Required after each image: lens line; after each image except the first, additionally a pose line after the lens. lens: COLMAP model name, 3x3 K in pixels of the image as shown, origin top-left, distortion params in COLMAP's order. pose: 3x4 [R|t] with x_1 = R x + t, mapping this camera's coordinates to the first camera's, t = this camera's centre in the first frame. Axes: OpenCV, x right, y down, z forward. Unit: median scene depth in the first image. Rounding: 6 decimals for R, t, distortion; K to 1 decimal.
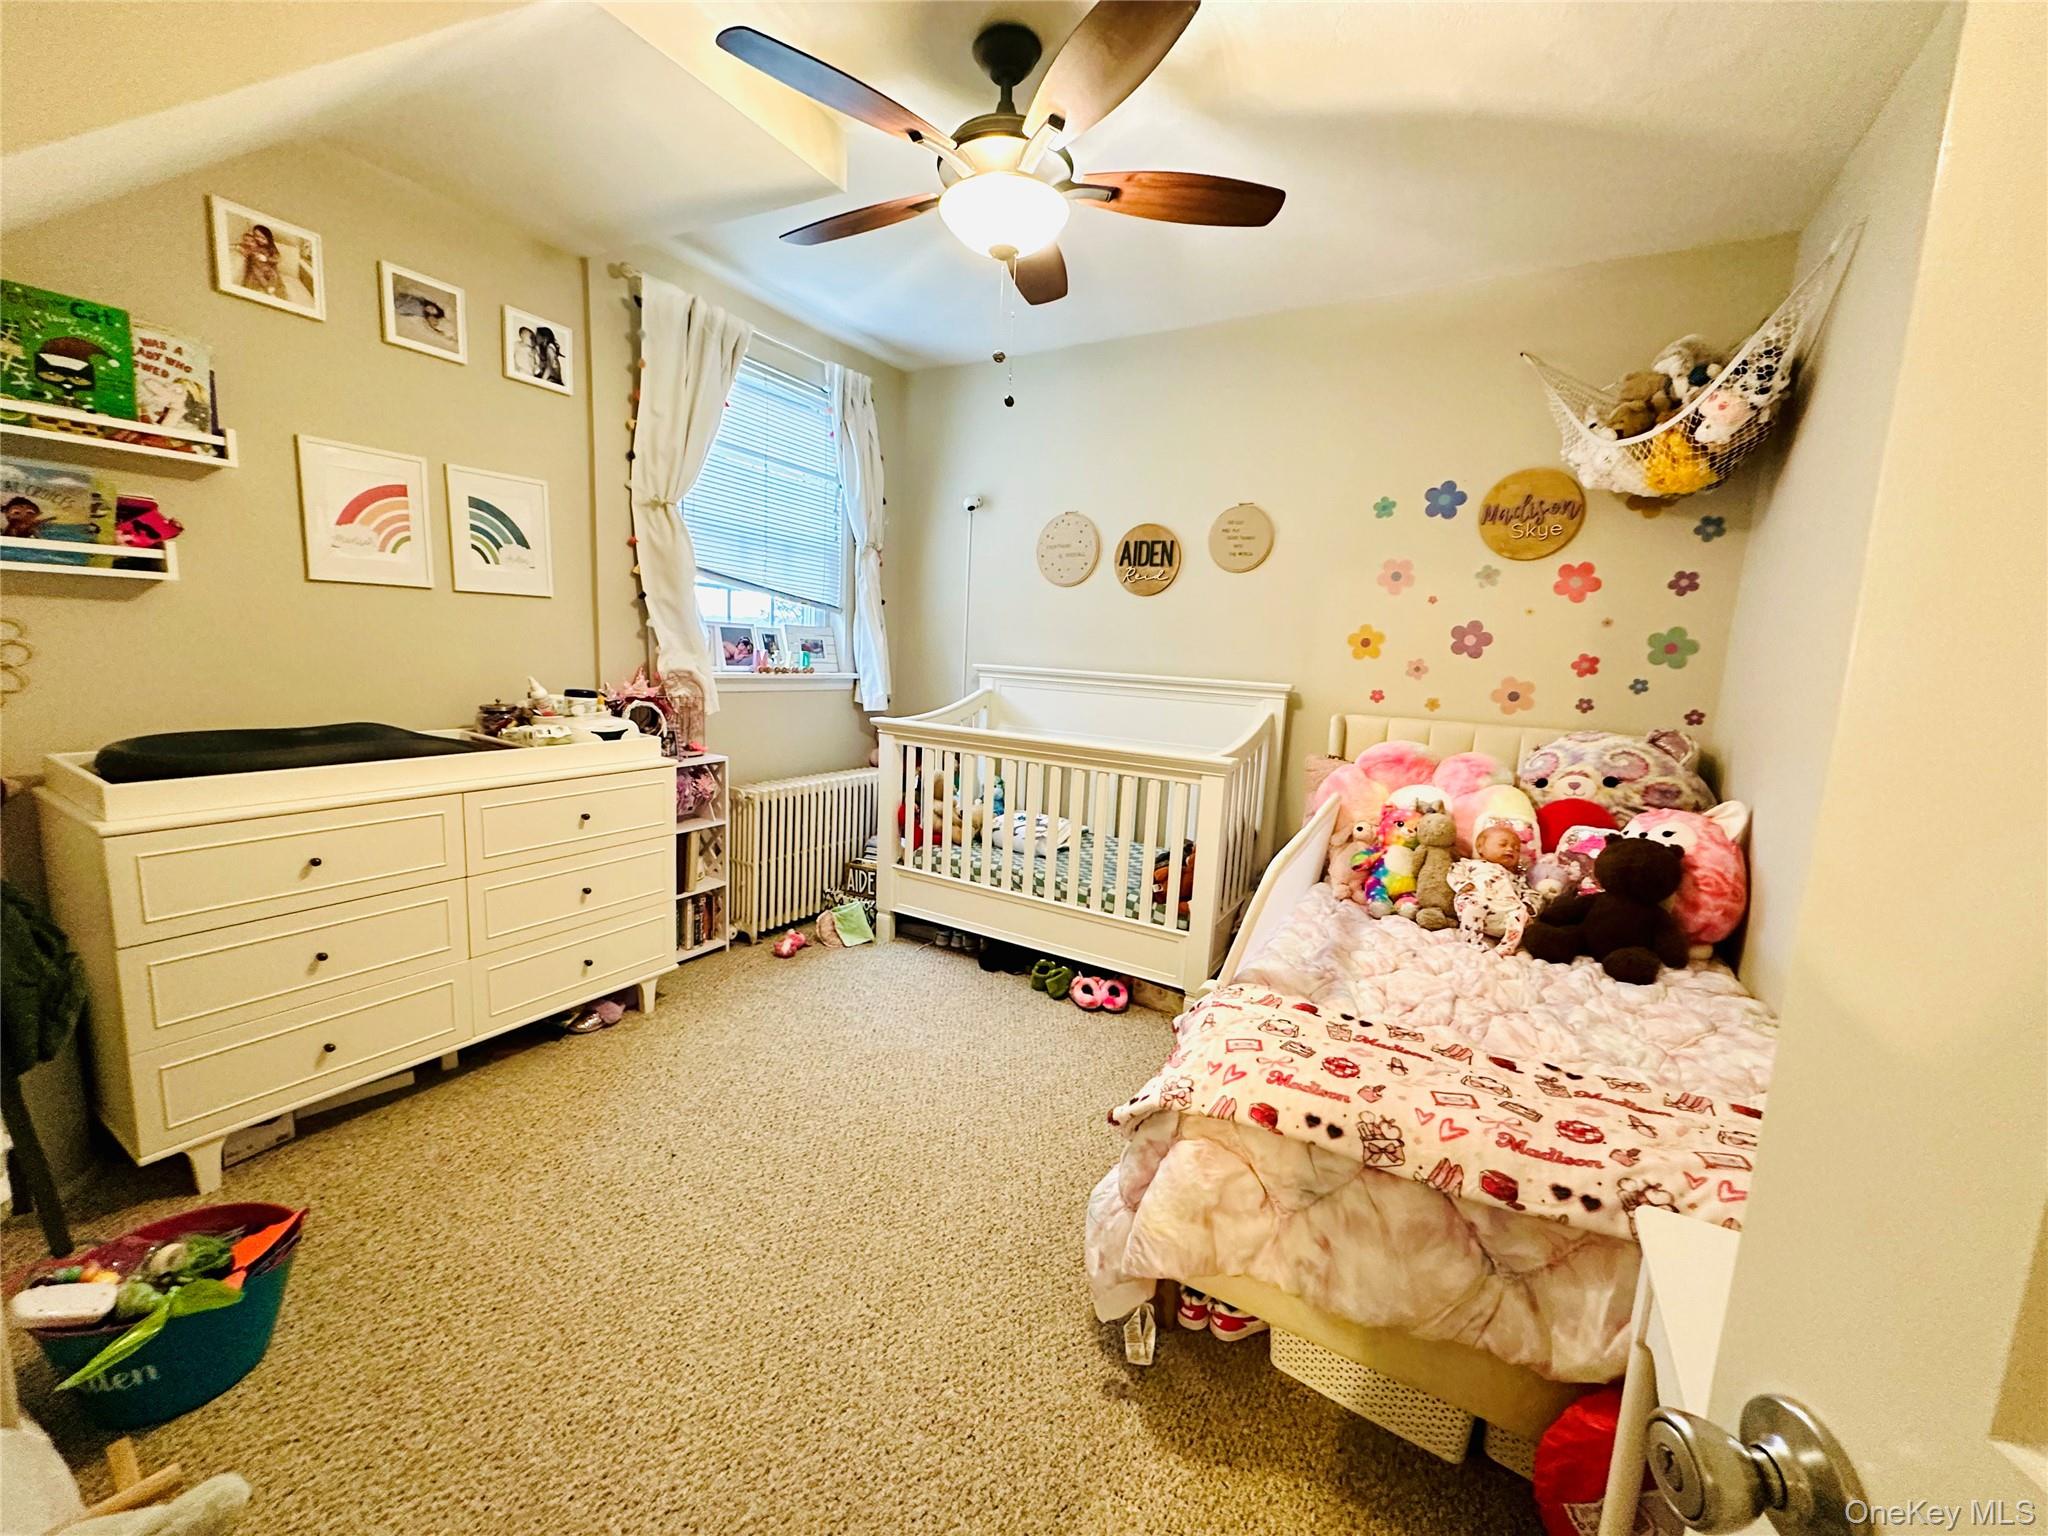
lens RADIAL K [[810.8, 0, 1029.8], [0, 810.8, 774.0], [0, 0, 1]] dist [-0.000552, 0.000120]
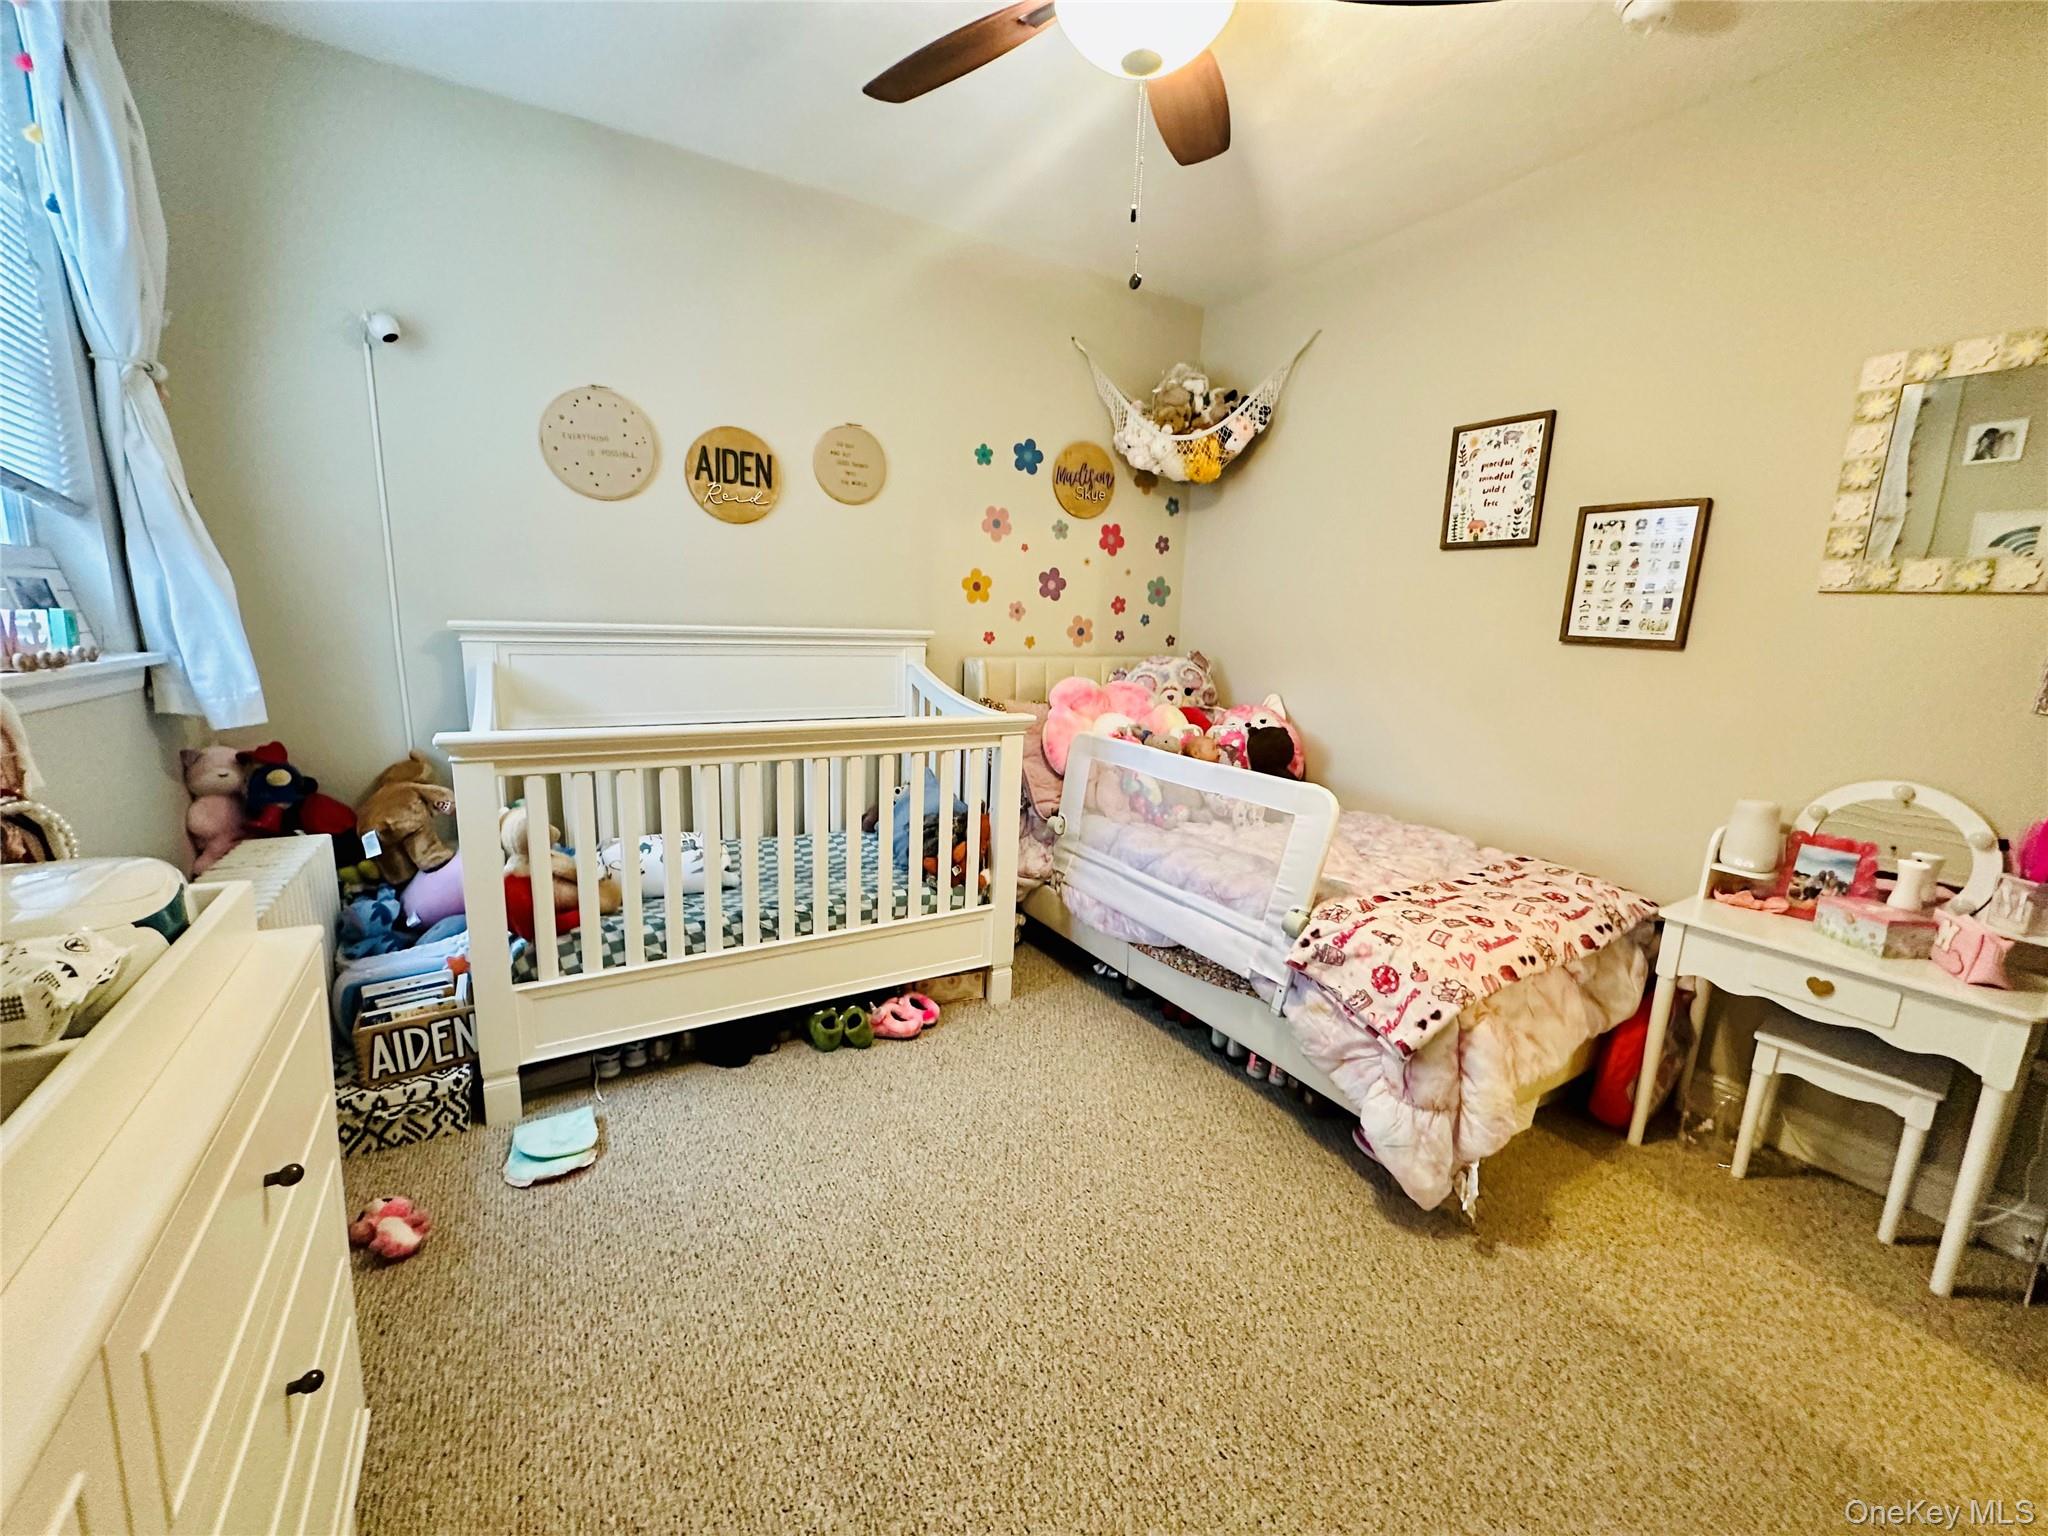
lens RADIAL K [[815.5, 0, 1024.0], [0, 815.5, 768.0], [0, 0, 1]] dist [-0.001137, 0.000187]
pose [[0.476300, -0.197395, 0.856839, -0.531909], [0.124457, 0.979799, 0.156539, -0.096722], [-0.870430, 0.032080, 0.491246, 0.474267]]
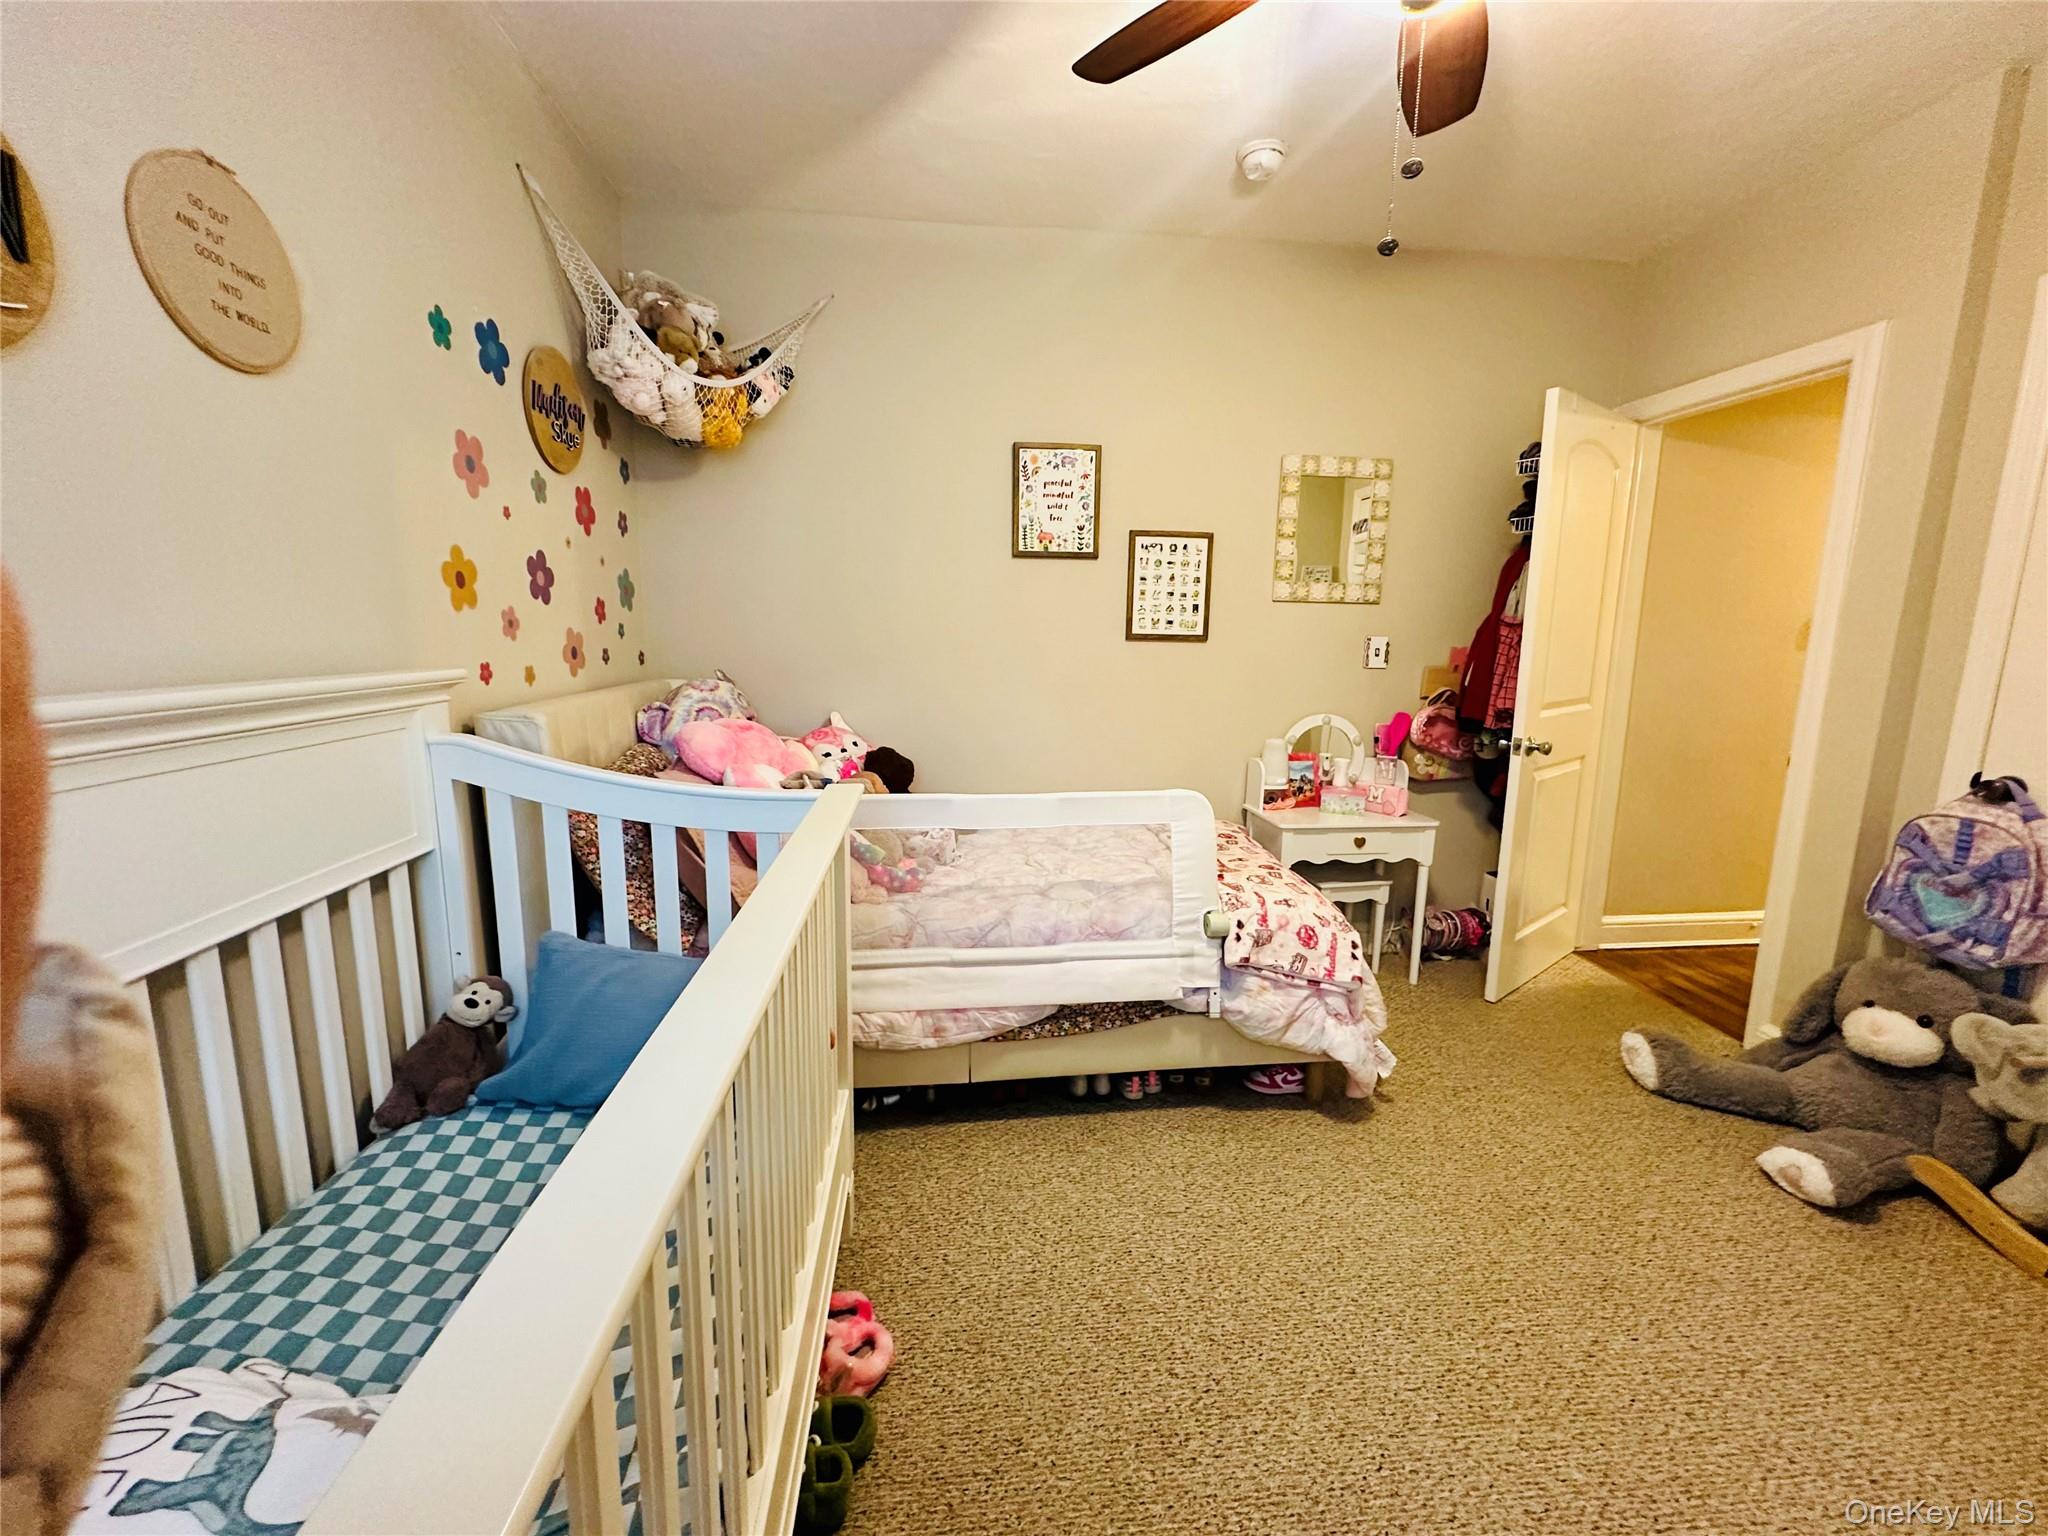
lens RADIAL K [[815.5, 0, 1024.0], [0, 815.5, 768.0], [0, 0, 1]] dist [-0.001137, 0.000187]
pose [[-0.594135, -0.189763, 0.781661, -0.288117], [0.085103, 0.951490, 0.295678, -0.183463], [-0.799851, 0.242194, -0.549164, 1.102421]]
